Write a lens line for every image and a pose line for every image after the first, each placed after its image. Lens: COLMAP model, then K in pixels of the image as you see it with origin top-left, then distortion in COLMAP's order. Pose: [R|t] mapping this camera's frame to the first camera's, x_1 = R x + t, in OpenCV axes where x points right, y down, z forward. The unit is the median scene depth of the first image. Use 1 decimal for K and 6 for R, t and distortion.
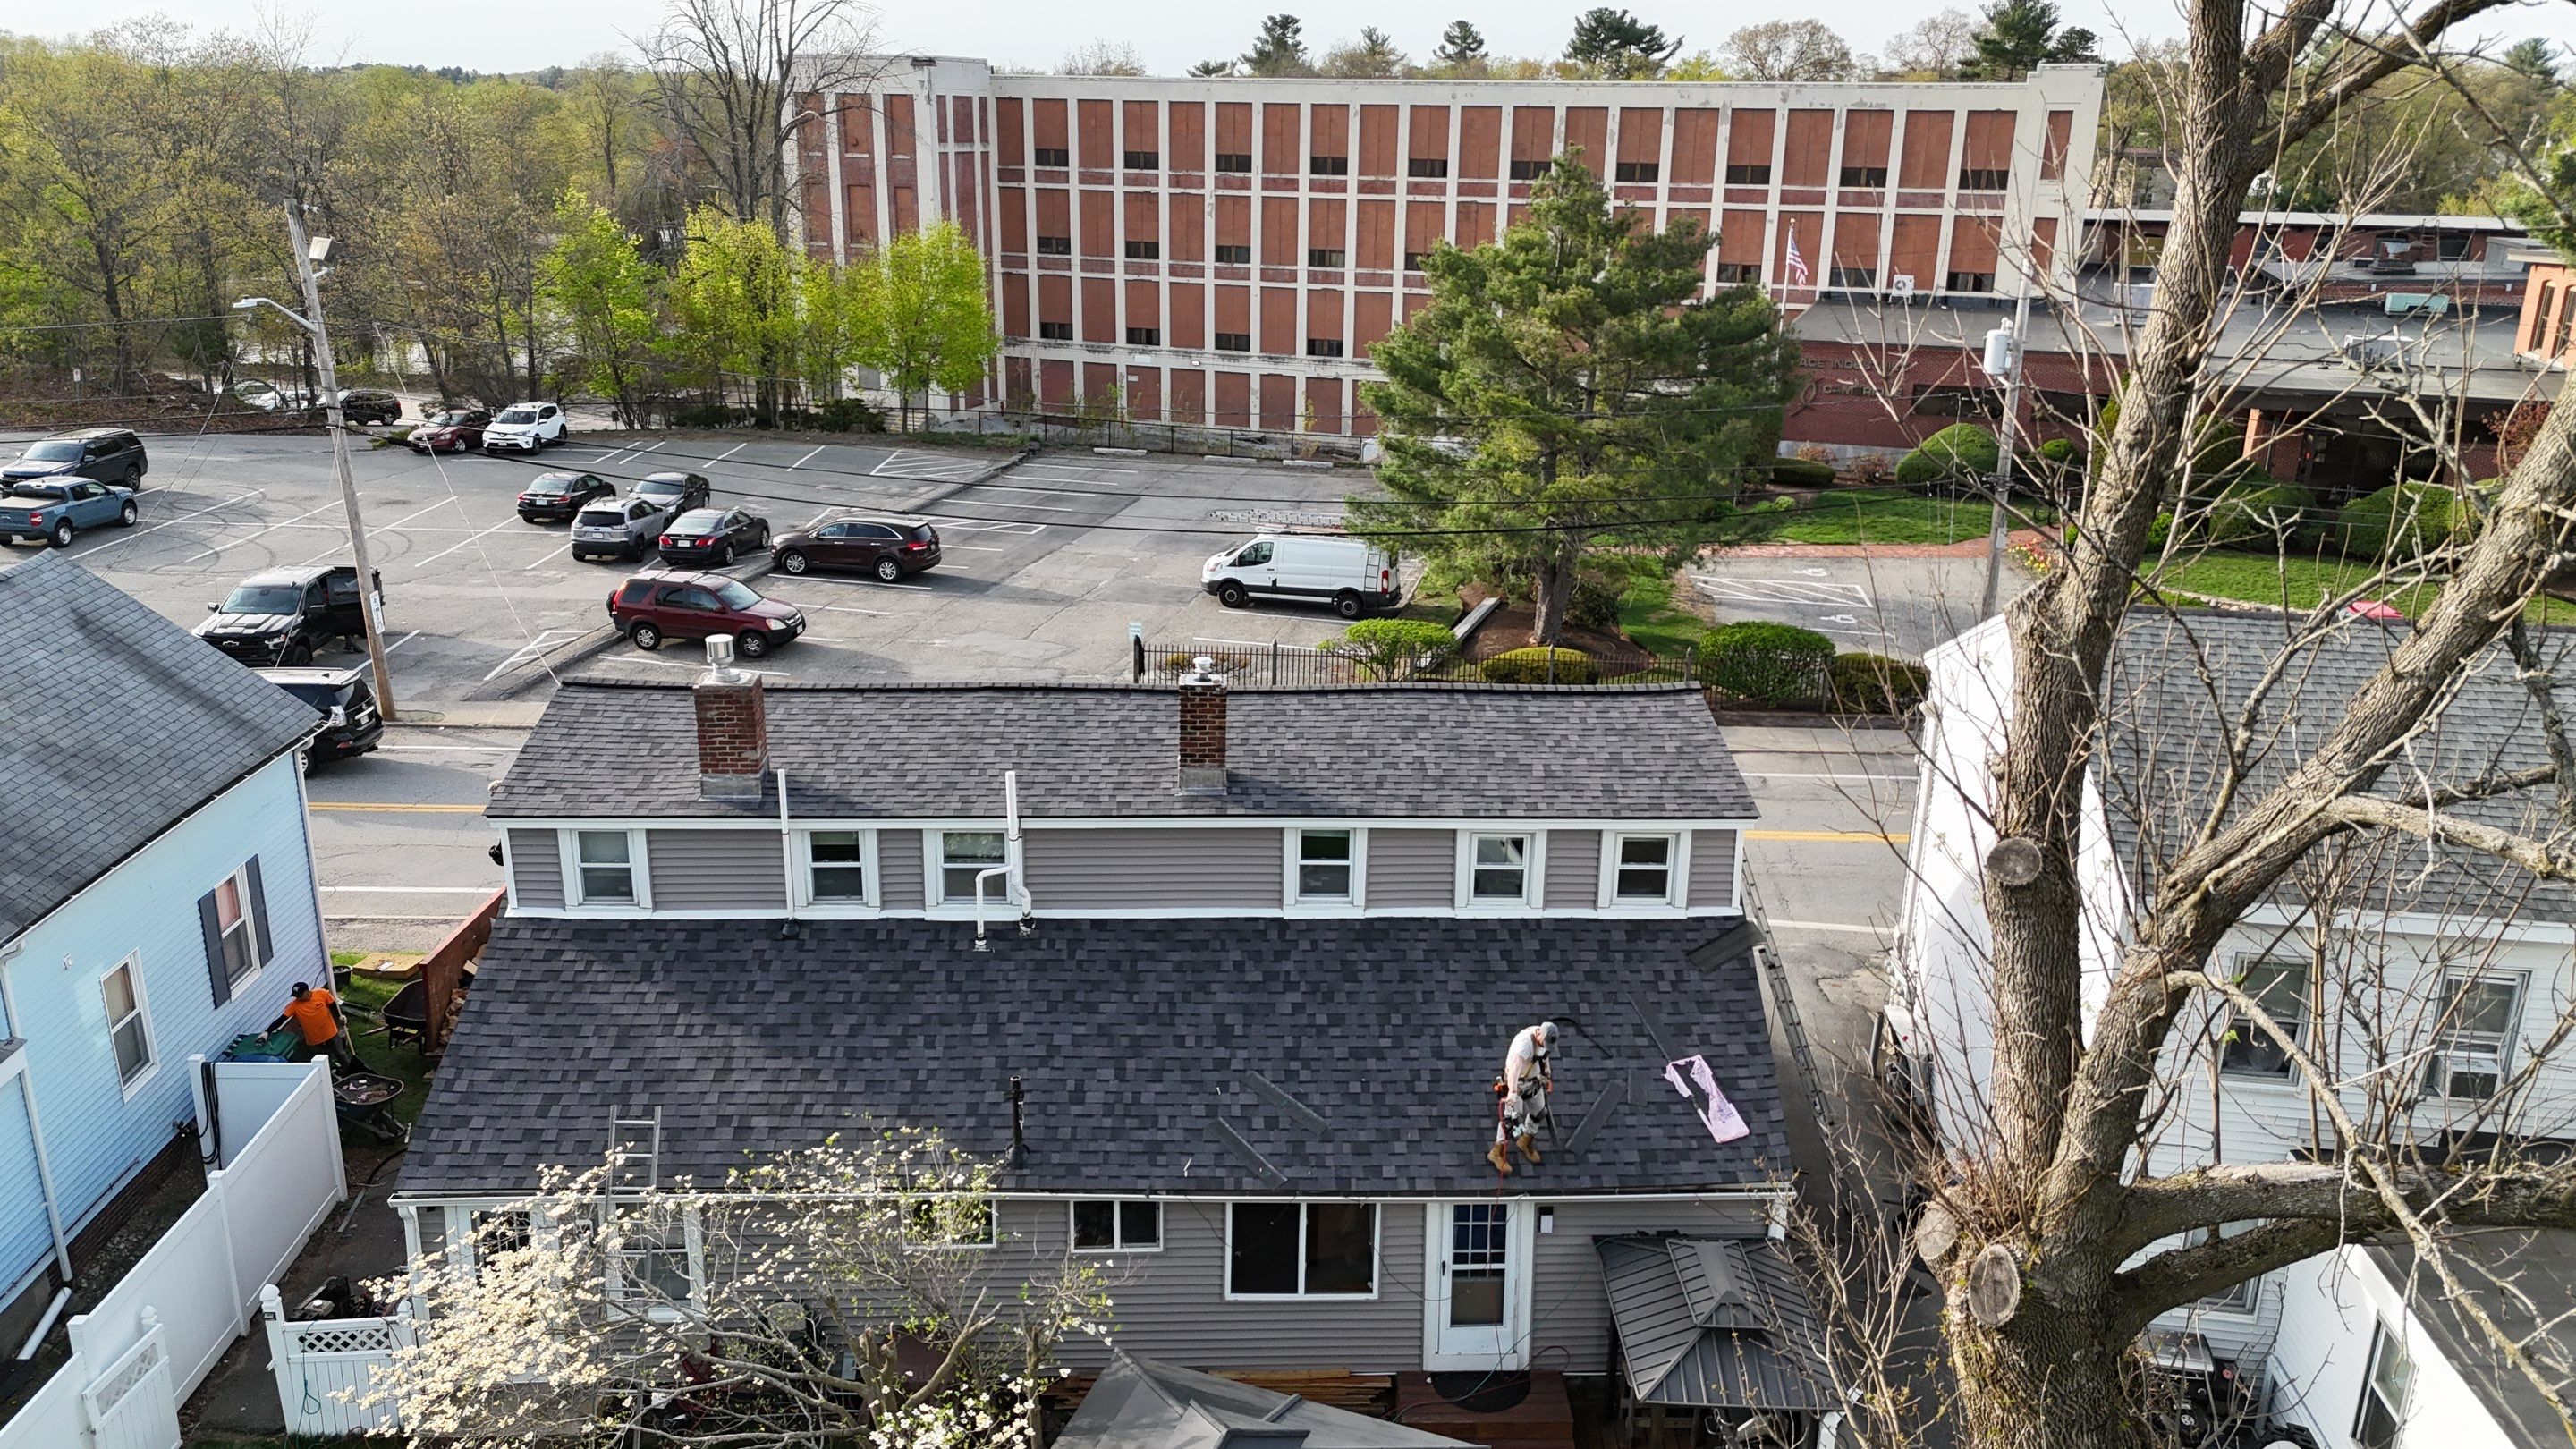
lens RADIAL K [[1921.0, 0, 1288.0], [0, 1921.0, 724.5], [0, 0, 1]] dist [0.100712, -0.105895]
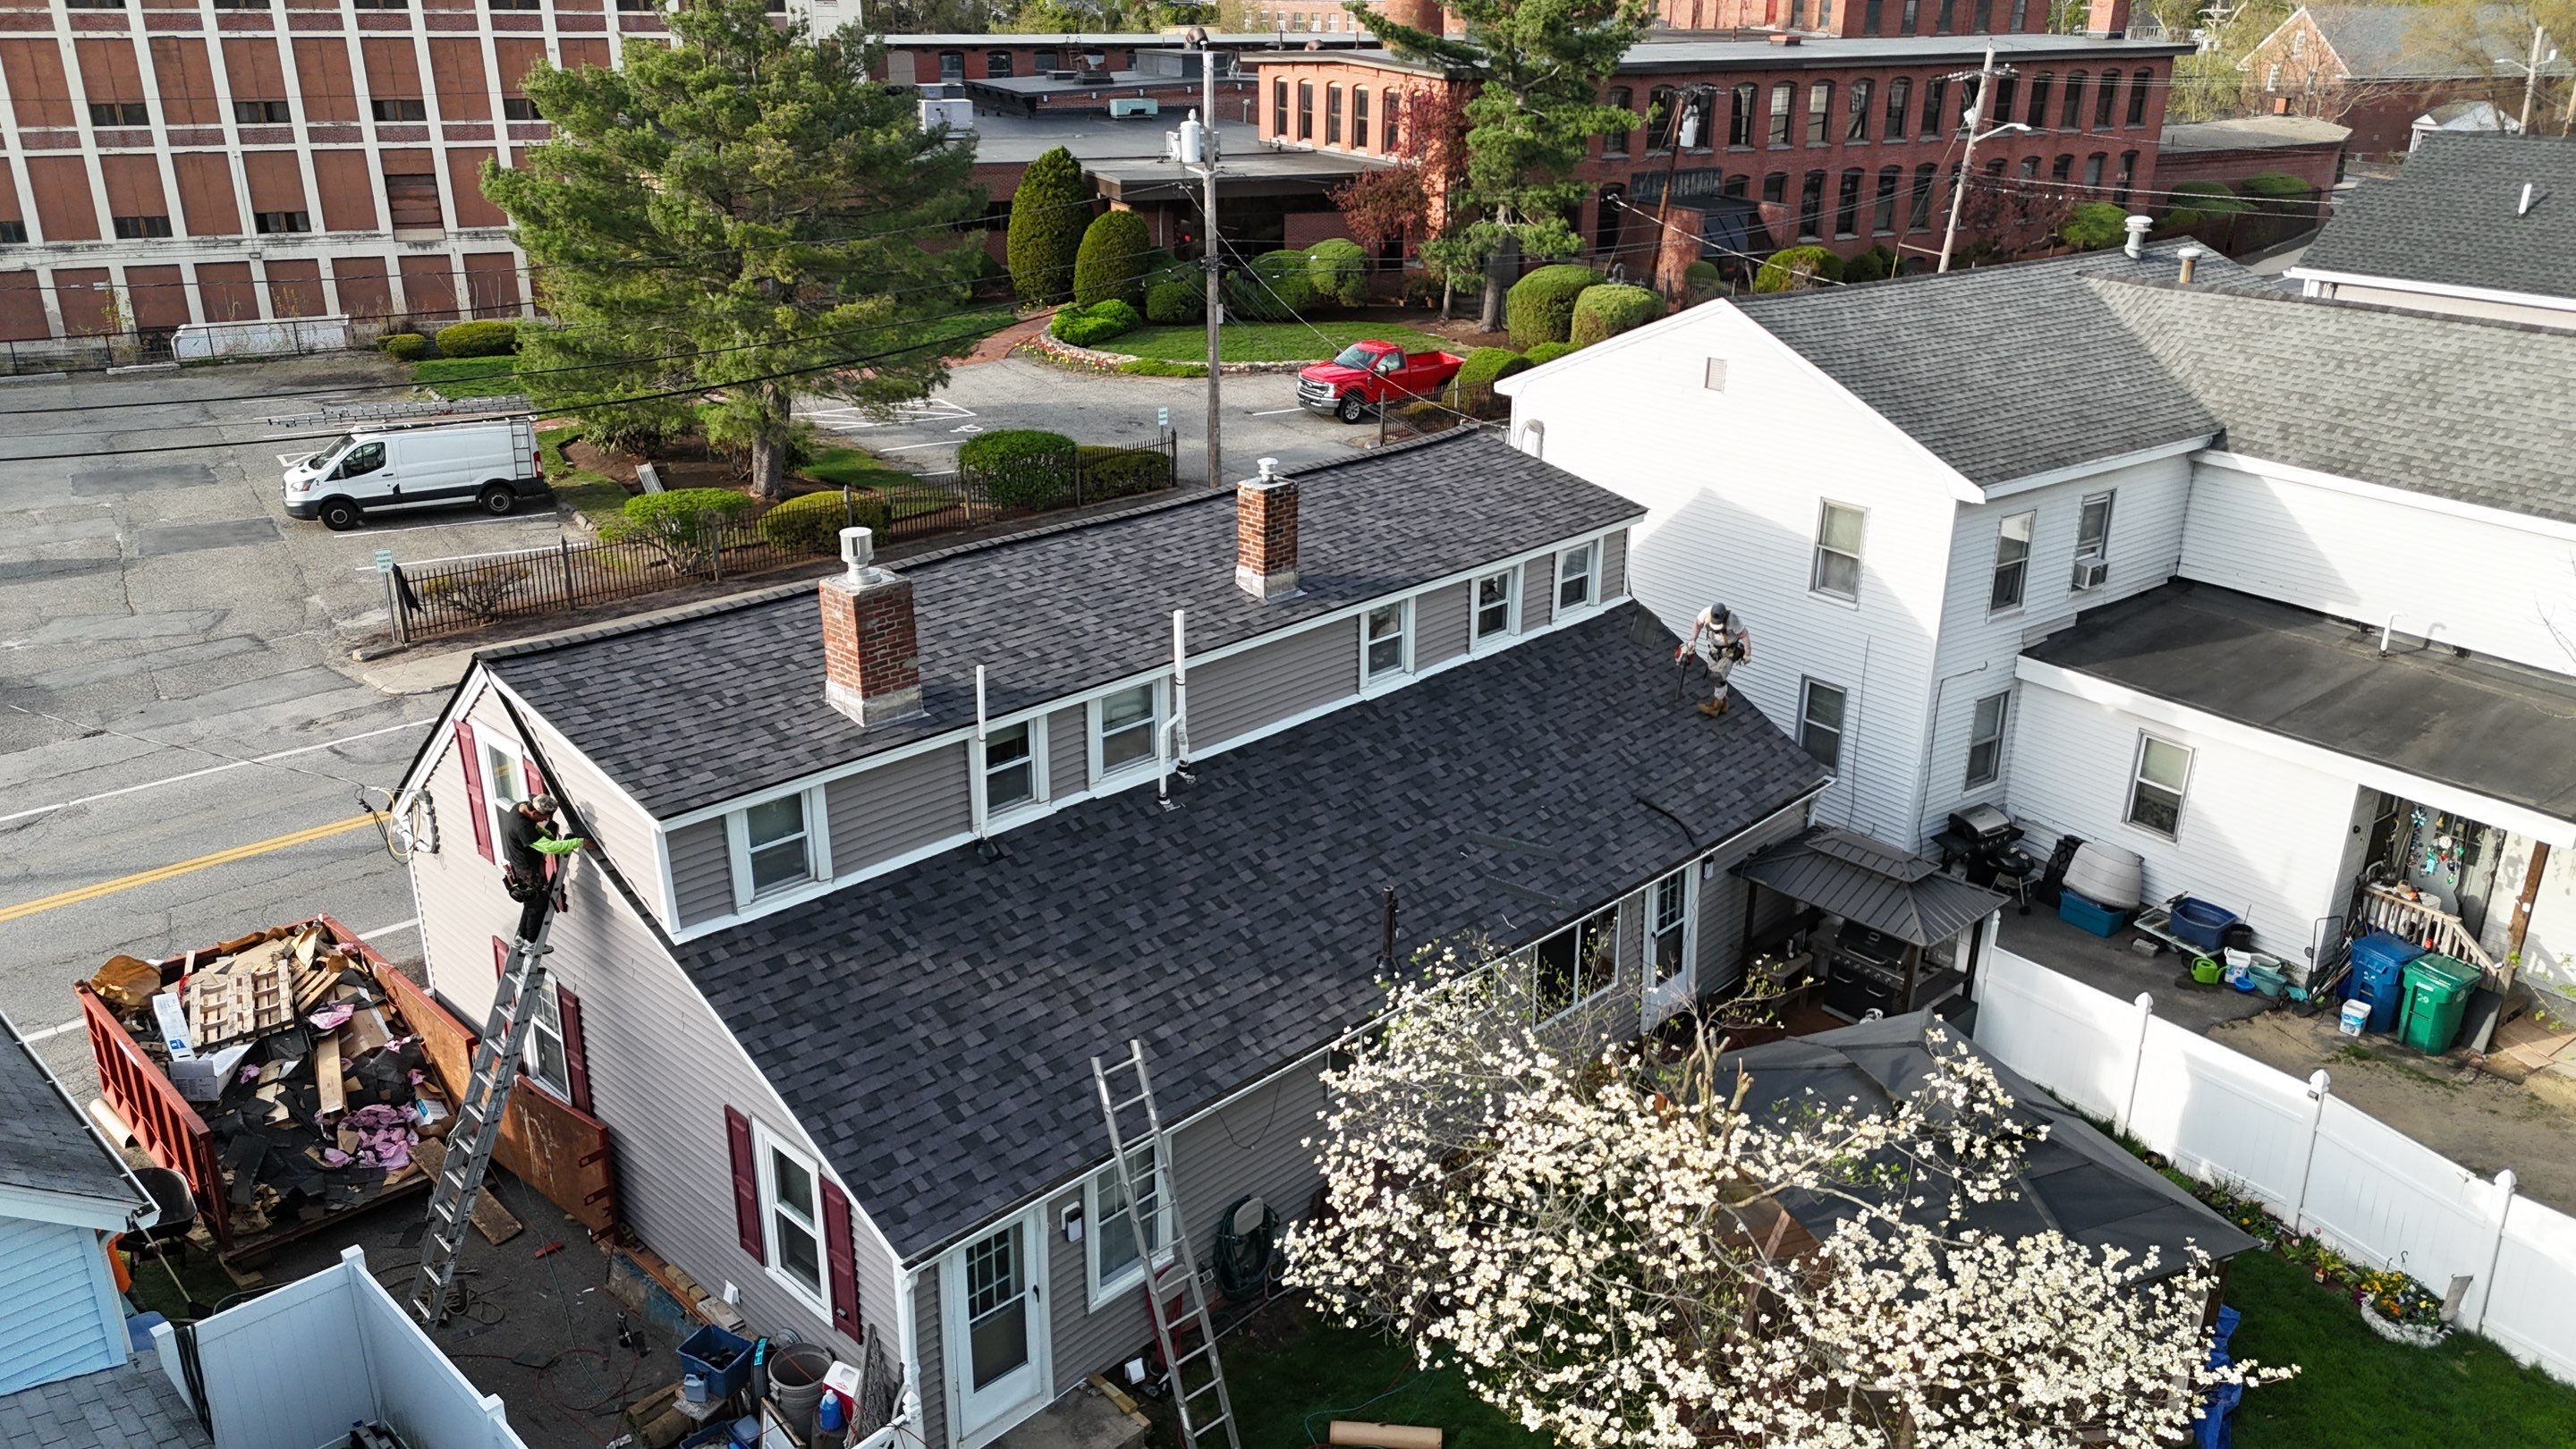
lens RADIAL K [[1921.0, 0, 1288.0], [0, 1921.0, 724.5], [0, 0, 1]] dist [0.100712, -0.105895]
pose [[0.729282, -0.259559, 0.633069, -0.680242], [0.212613, 0.965415, 0.150895, -0.049729], [-0.650341, 0.024554, 0.759246, 0.251387]]
